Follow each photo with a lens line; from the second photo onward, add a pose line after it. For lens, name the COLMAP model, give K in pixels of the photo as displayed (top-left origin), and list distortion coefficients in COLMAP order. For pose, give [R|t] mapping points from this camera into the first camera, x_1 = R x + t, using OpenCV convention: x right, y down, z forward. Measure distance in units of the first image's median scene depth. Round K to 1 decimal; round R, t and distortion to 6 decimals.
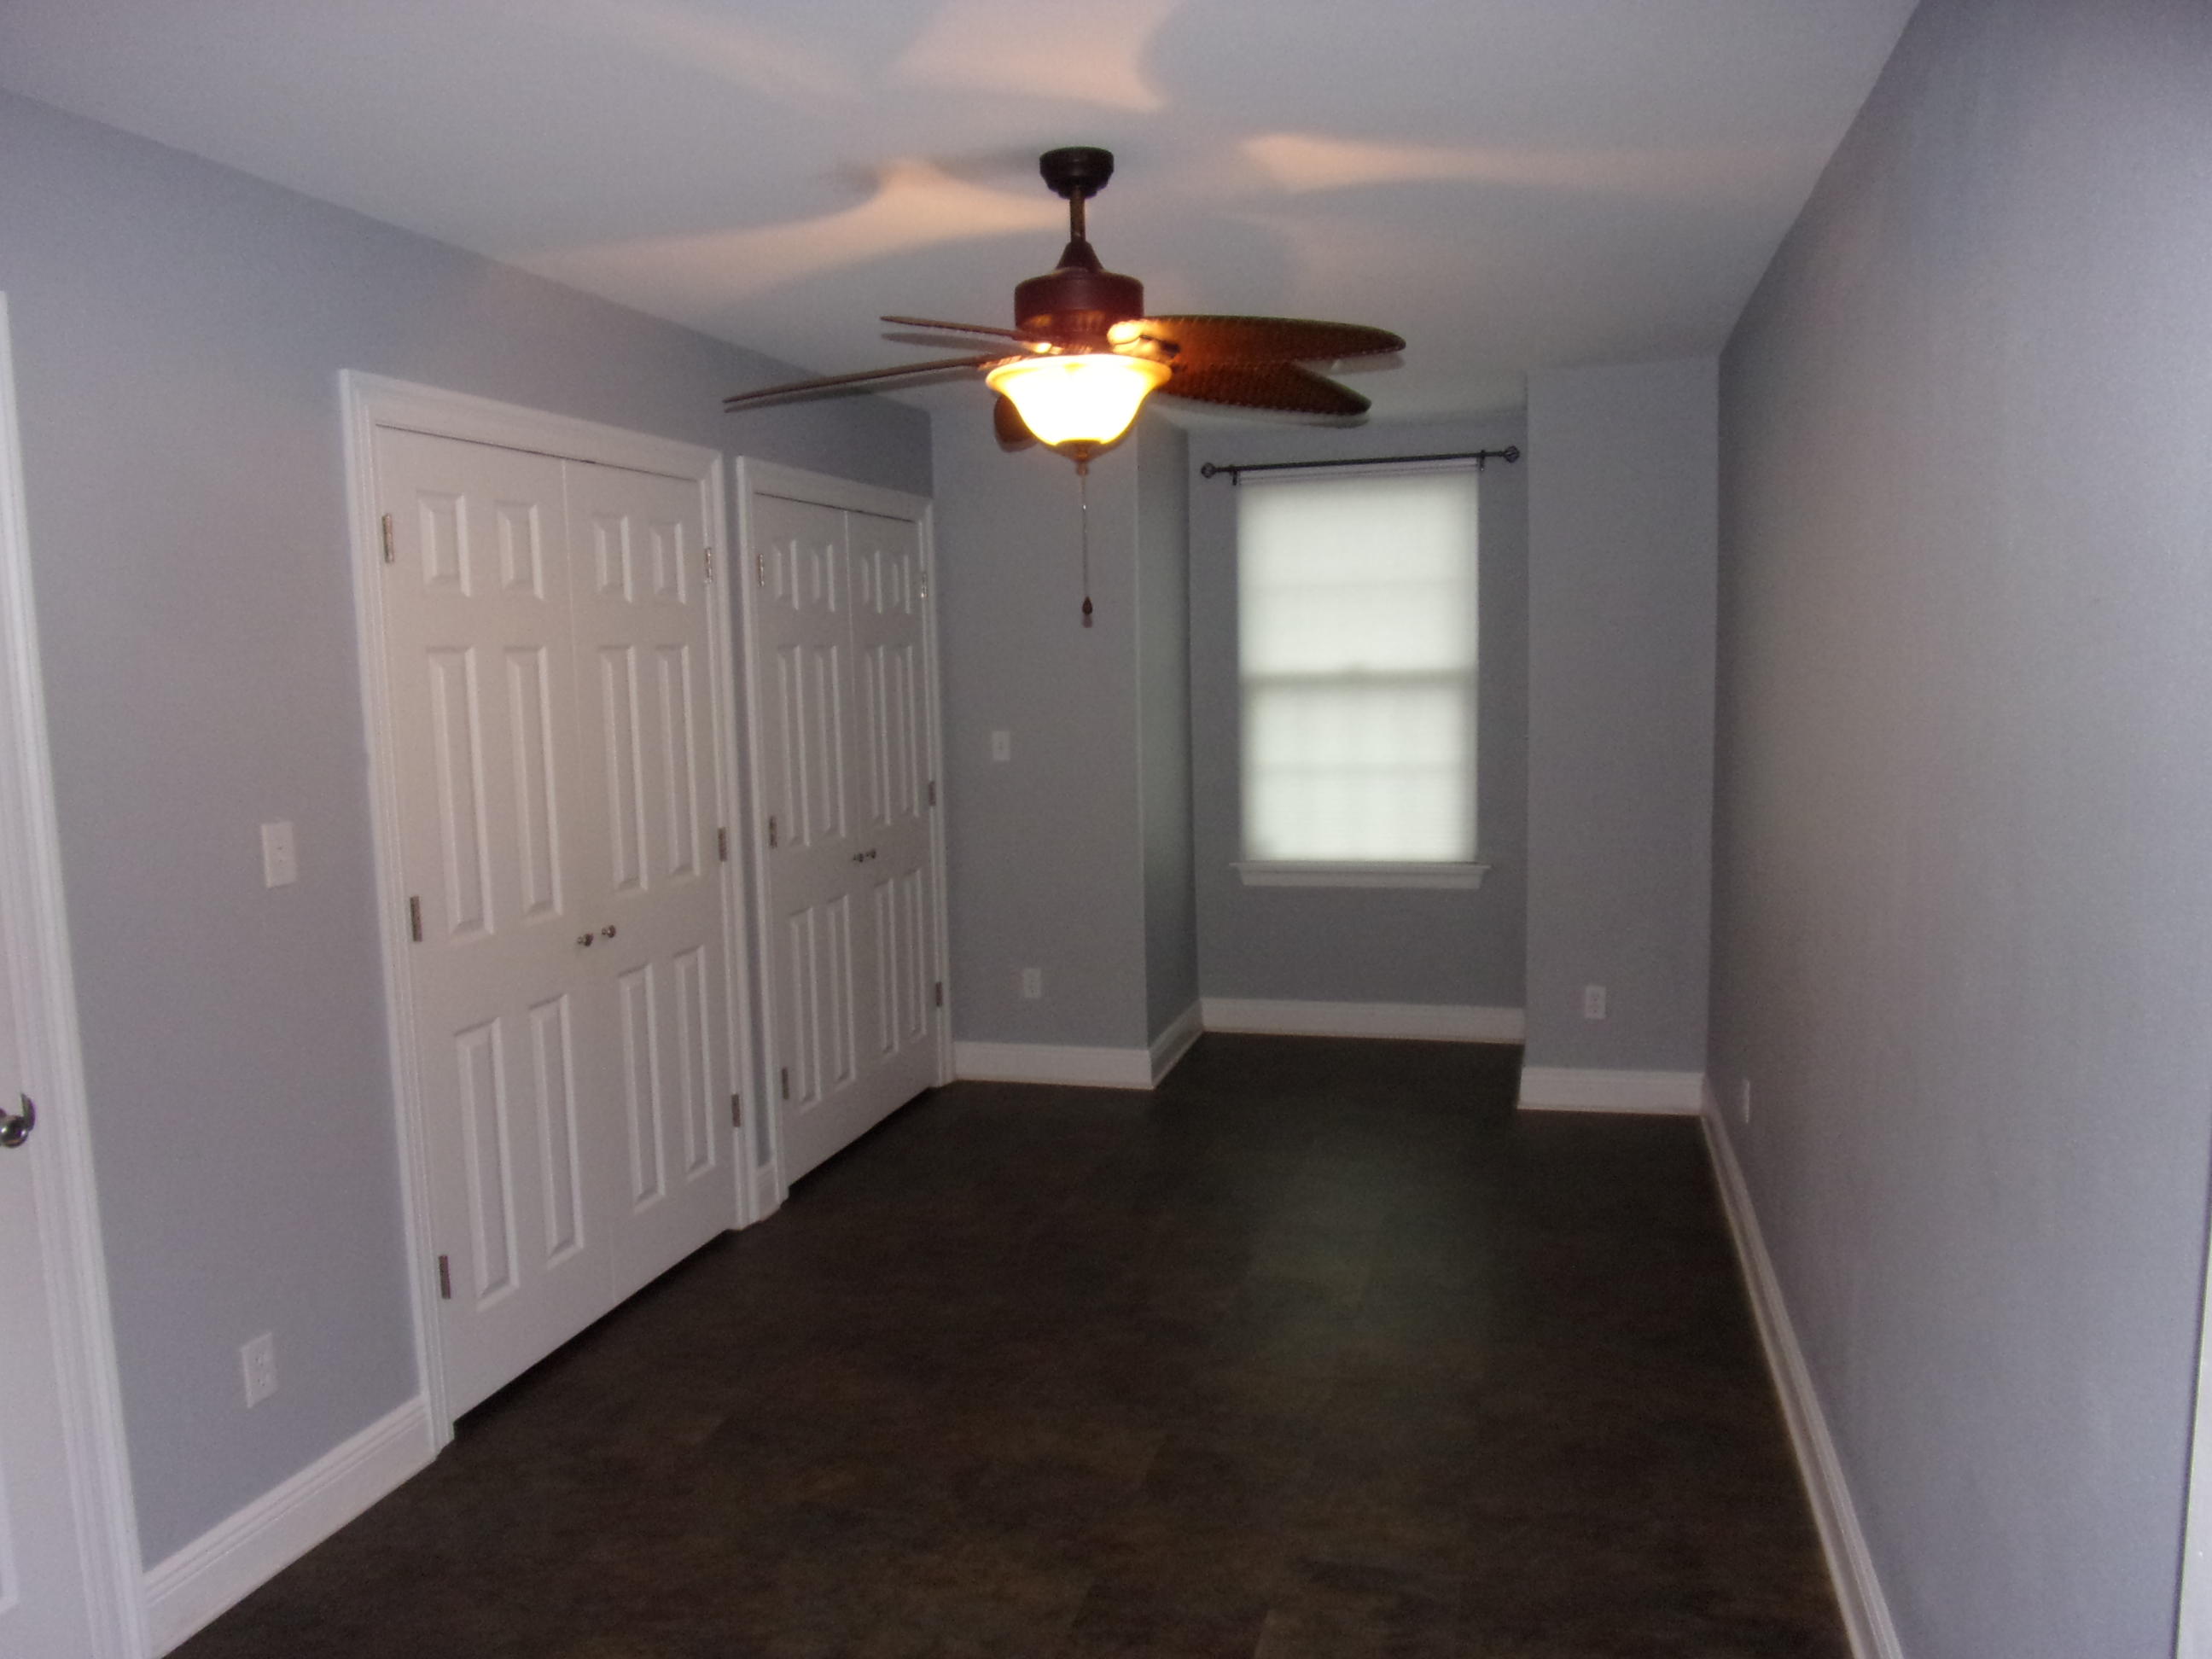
lens RADIAL K [[1595.8, 0, 1096.2], [0, 1595.8, 827.4], [0, 0, 1]] dist [-0.035033, 0.011226]
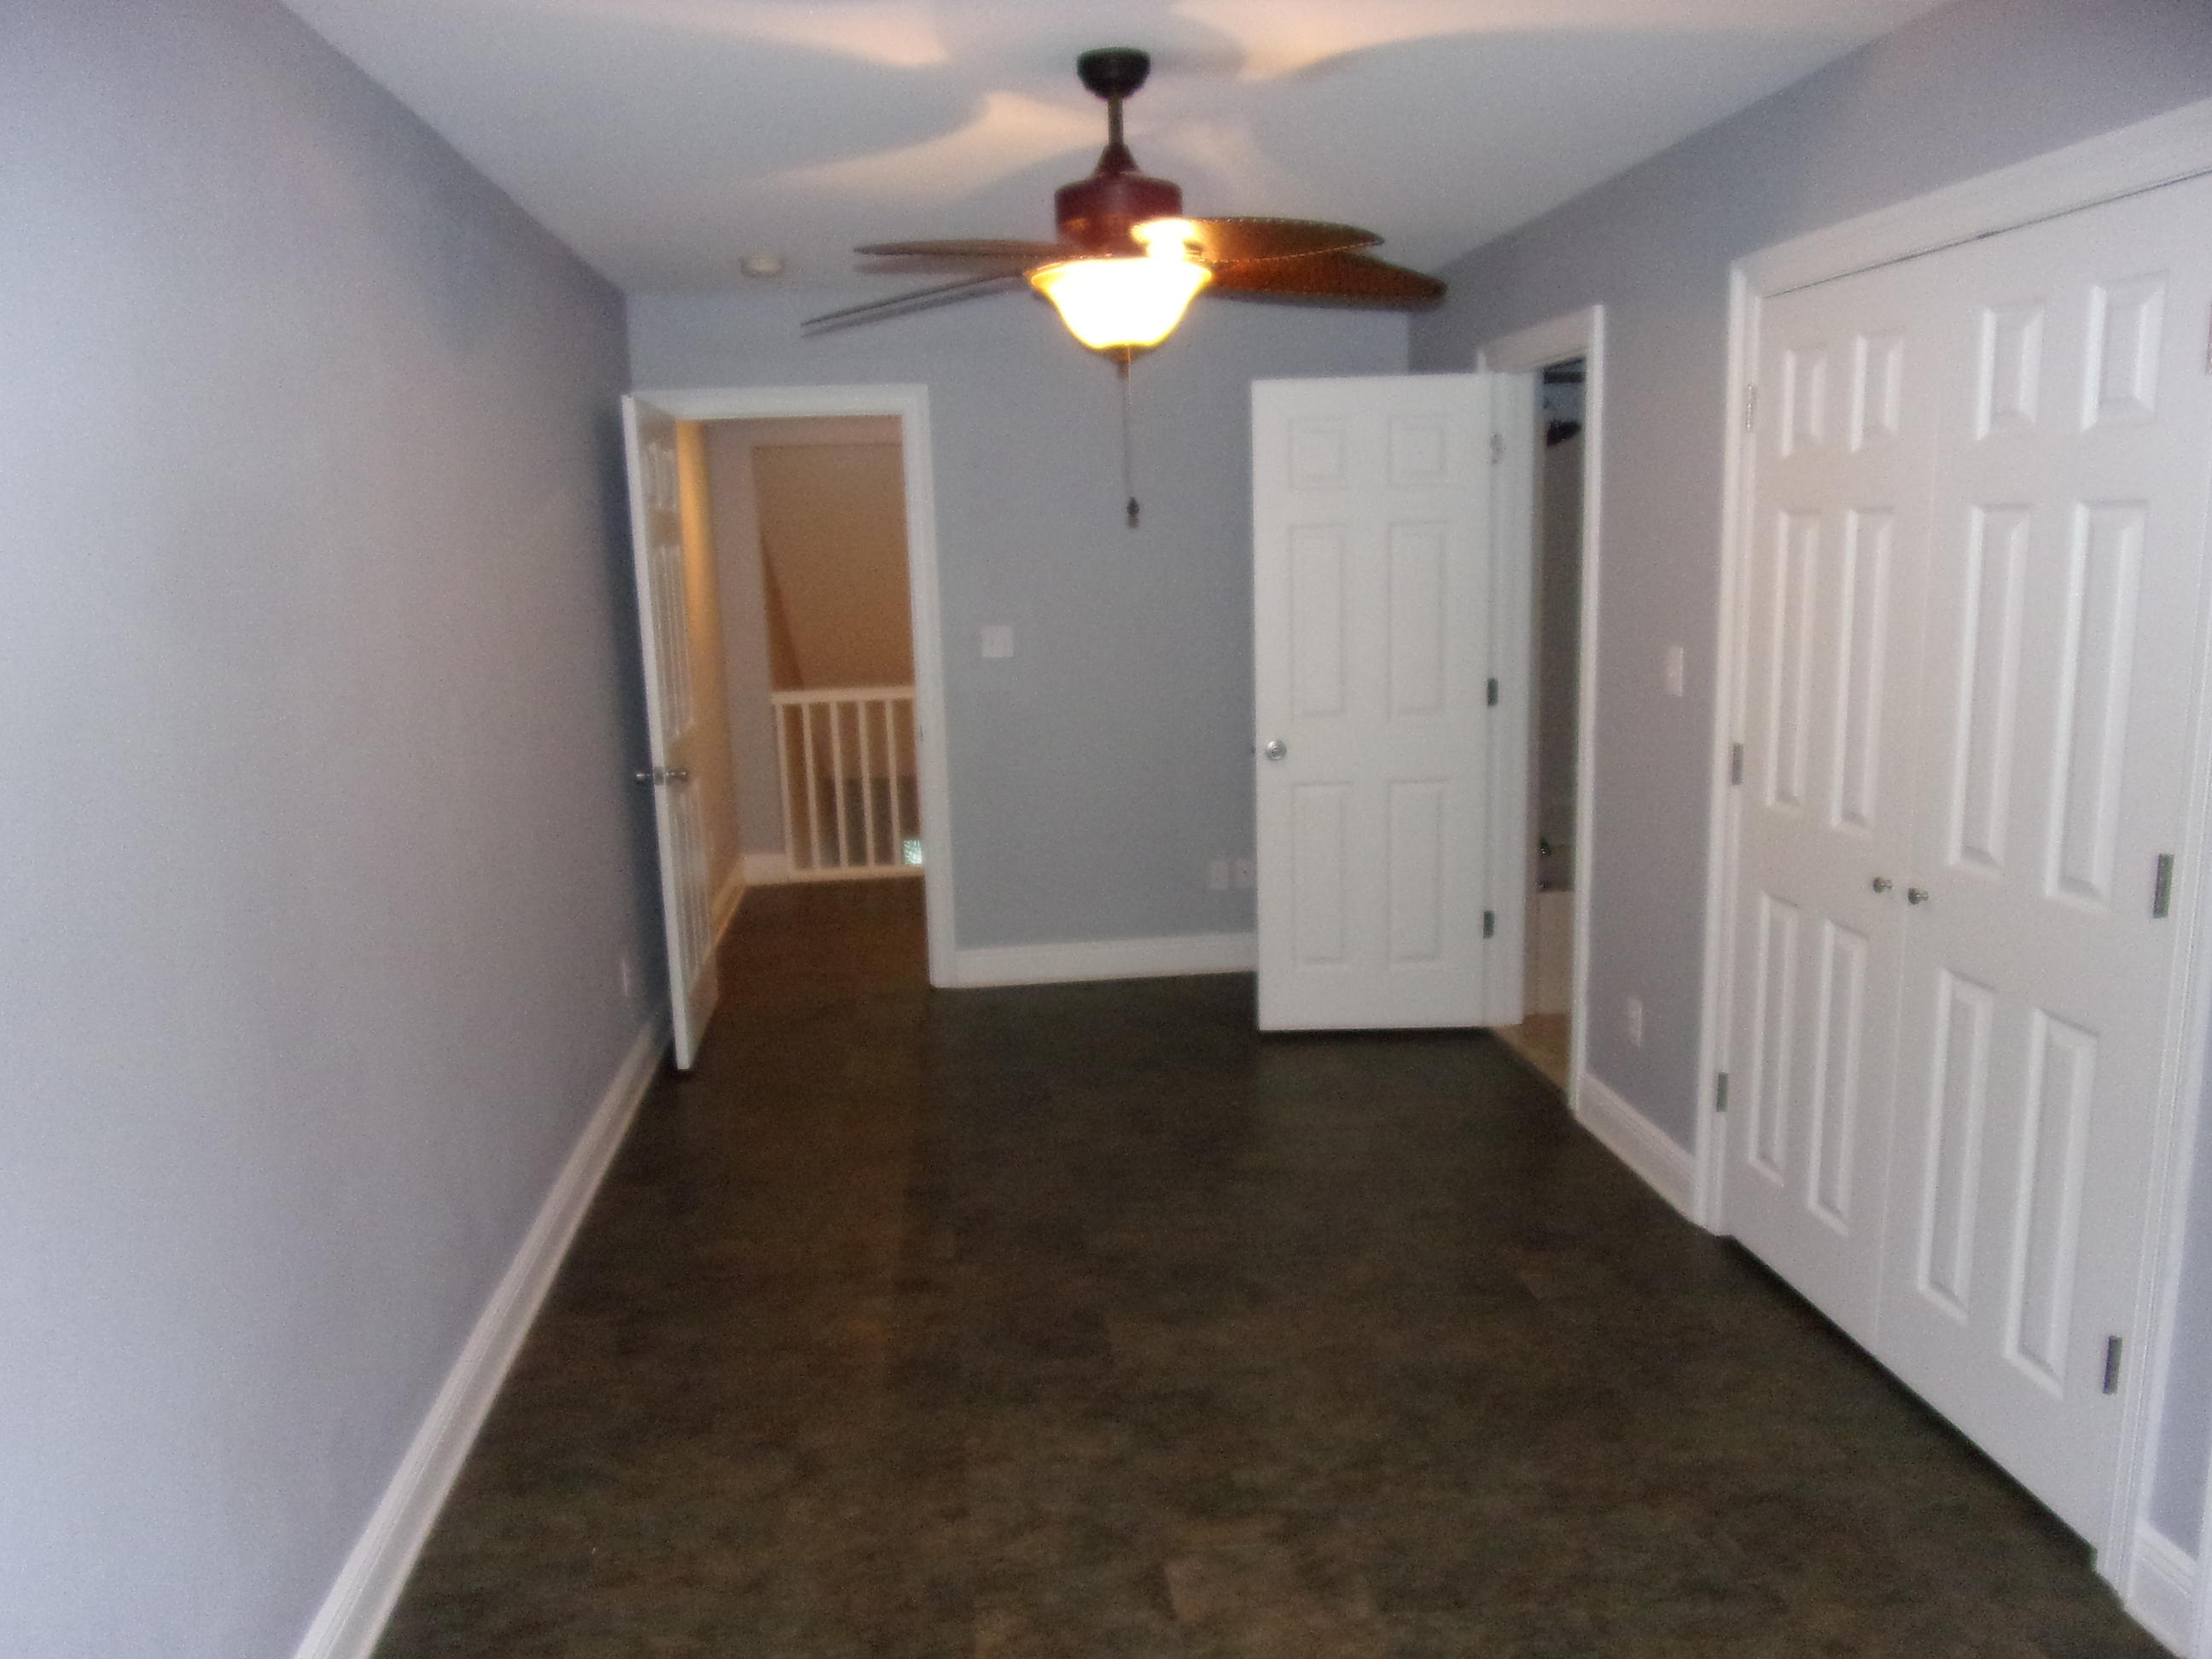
lens RADIAL K [[1595.8, 0, 1098.7], [0, 1595.8, 832.2], [0, 0, 1]] dist [-0.035033, 0.011226]
pose [[-0.922831, 0.125087, -0.364331, 0.379754], [0.011652, 0.954440, 0.298177, -0.228719], [0.385030, 0.270921, -0.882243, 1.823667]]
